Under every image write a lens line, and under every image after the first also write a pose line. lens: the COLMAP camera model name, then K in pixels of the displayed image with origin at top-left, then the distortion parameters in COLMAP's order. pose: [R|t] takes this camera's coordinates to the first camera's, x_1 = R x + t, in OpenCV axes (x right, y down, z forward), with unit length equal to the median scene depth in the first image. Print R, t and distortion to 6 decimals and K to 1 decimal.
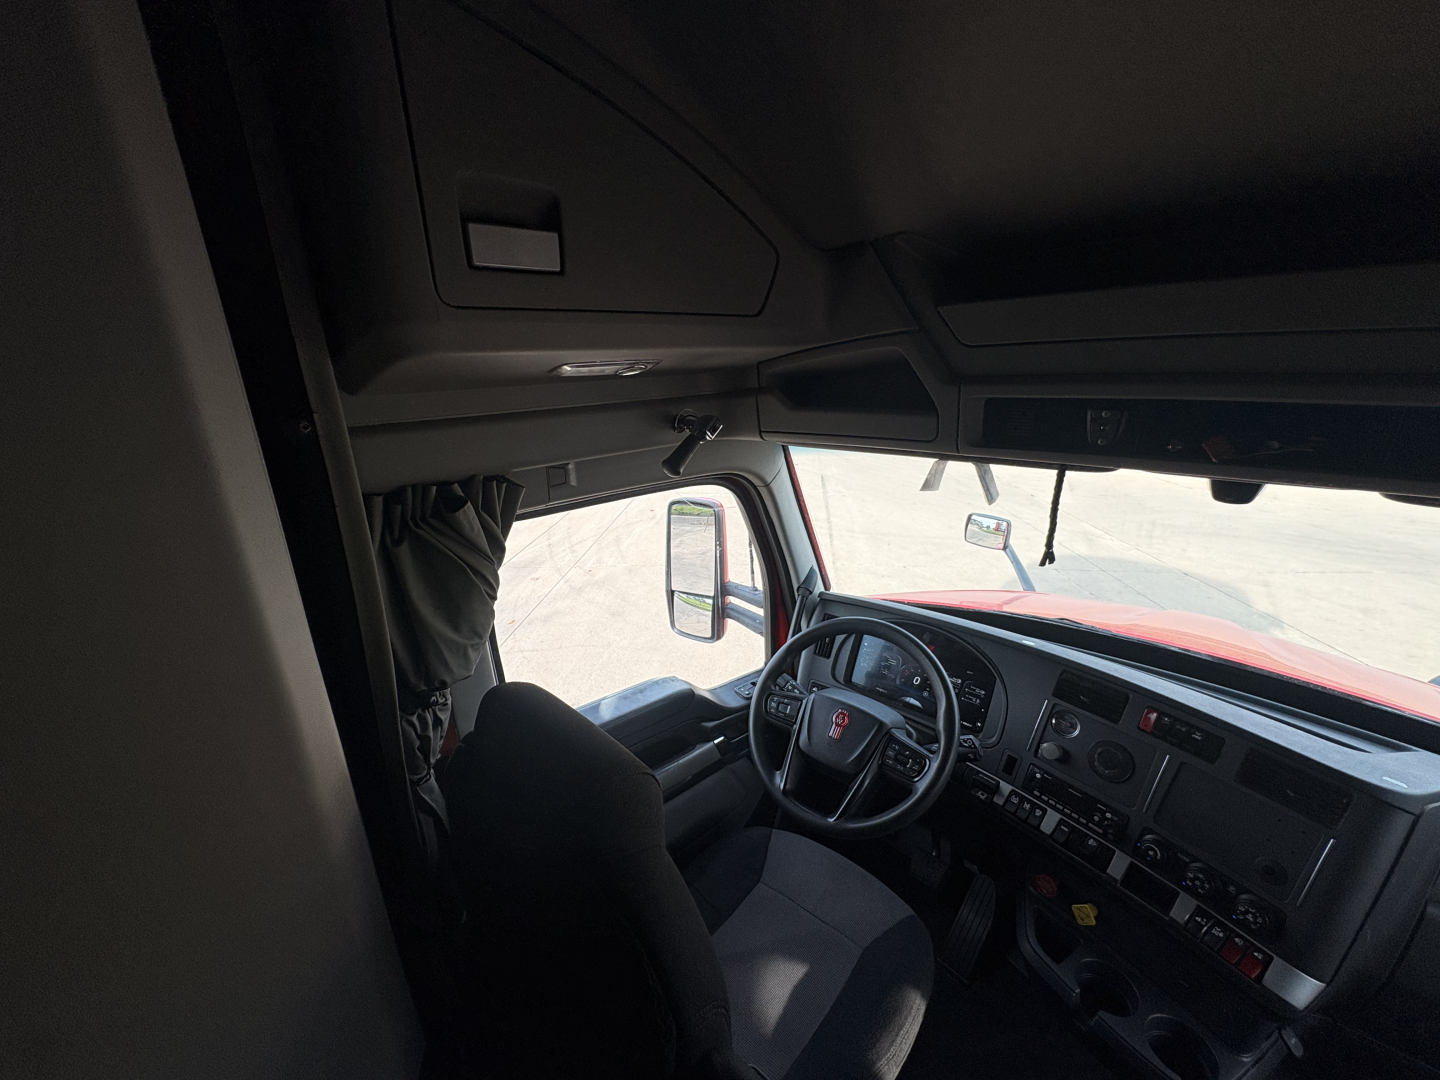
lens RADIAL K [[569.6, 0, 723.2], [0, 569.6, 544.3], [0, 0, 1]] dist [0.000096, 0.000292]
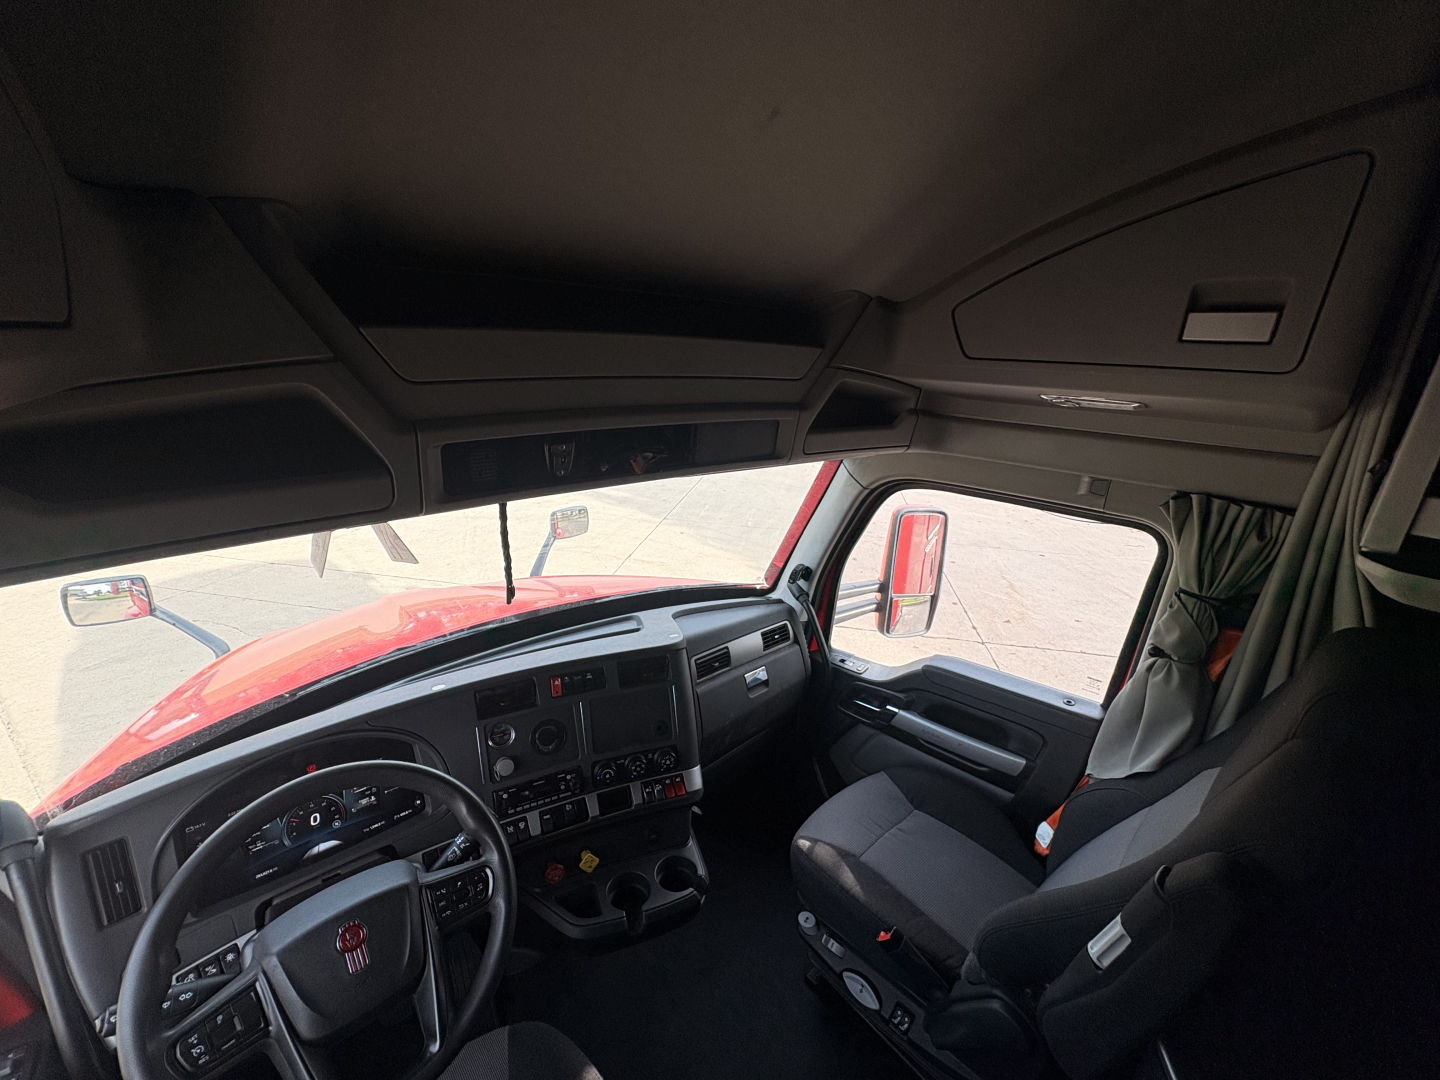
lens RADIAL K [[569.6, 0, 716.8], [0, 569.6, 543.5], [0, 0, 1]] dist [0.000096, 0.000292]
pose [[0.119452, -0.293993, 0.948314, -0.232414], [0.268435, 0.929143, 0.254237, -0.169341], [-0.955863, 0.224191, 0.189906, 0.373339]]
